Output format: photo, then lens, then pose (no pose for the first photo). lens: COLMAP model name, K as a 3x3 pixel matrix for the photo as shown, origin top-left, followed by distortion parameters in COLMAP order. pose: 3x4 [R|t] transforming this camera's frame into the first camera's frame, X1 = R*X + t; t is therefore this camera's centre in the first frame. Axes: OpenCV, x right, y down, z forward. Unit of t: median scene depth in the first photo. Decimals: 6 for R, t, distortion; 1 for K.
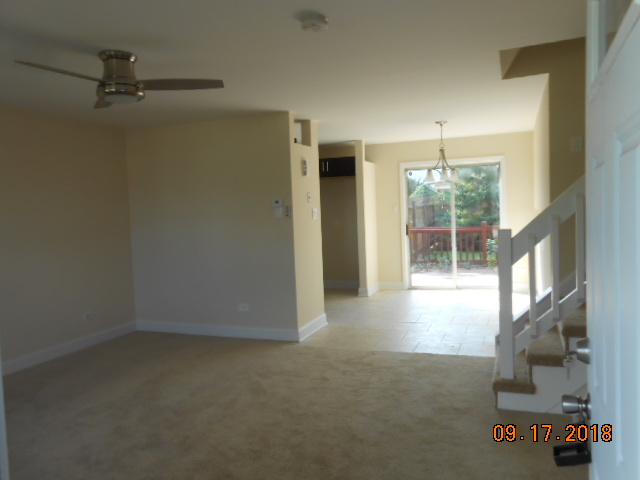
lens RADIAL K [[506.6, 0, 321.3], [0, 506.6, 241.2], [0, 0, 1]] dist [-0.039404, 0.053632]
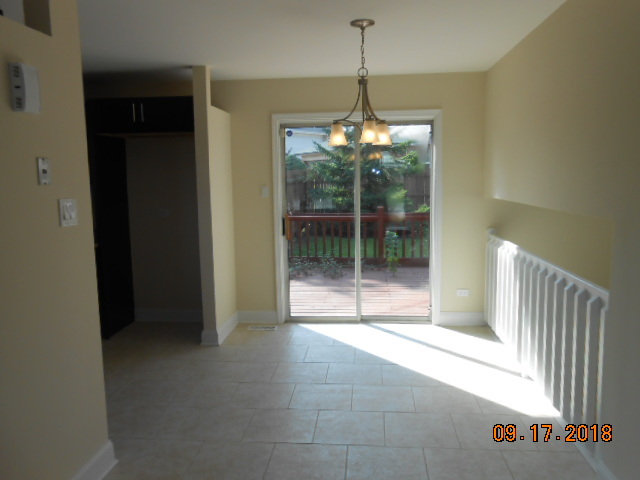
lens RADIAL K [[506.6, 0, 320.6], [0, 506.6, 238.1], [0, 0, 1]] dist [-0.039404, 0.053632]
pose [[0.963877, -0.008997, 0.266195, 0.050546], [-0.004783, 0.998684, 0.051072, -0.039795], [-0.266304, -0.050500, 0.962565, 0.406414]]
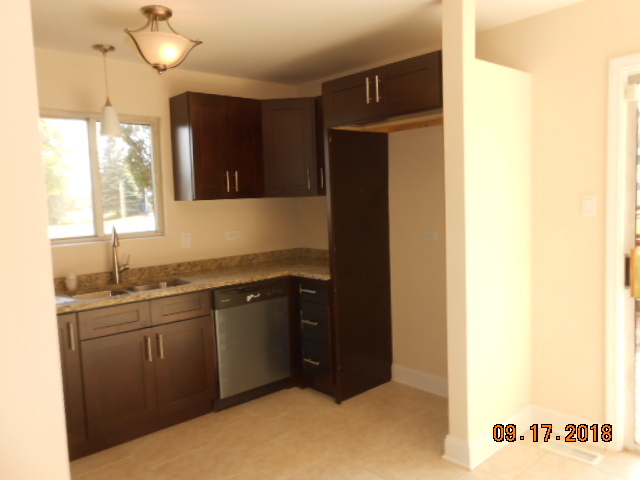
lens RADIAL K [[506.6, 0, 318.2], [0, 506.6, 238.9], [0, 0, 1]] dist [-0.039404, 0.053632]
pose [[0.879752, 0.042567, -0.473524, 0.148234], [-0.020865, 0.998481, 0.050993, -0.055073], [0.474976, -0.034981, 0.879303, 0.634140]]
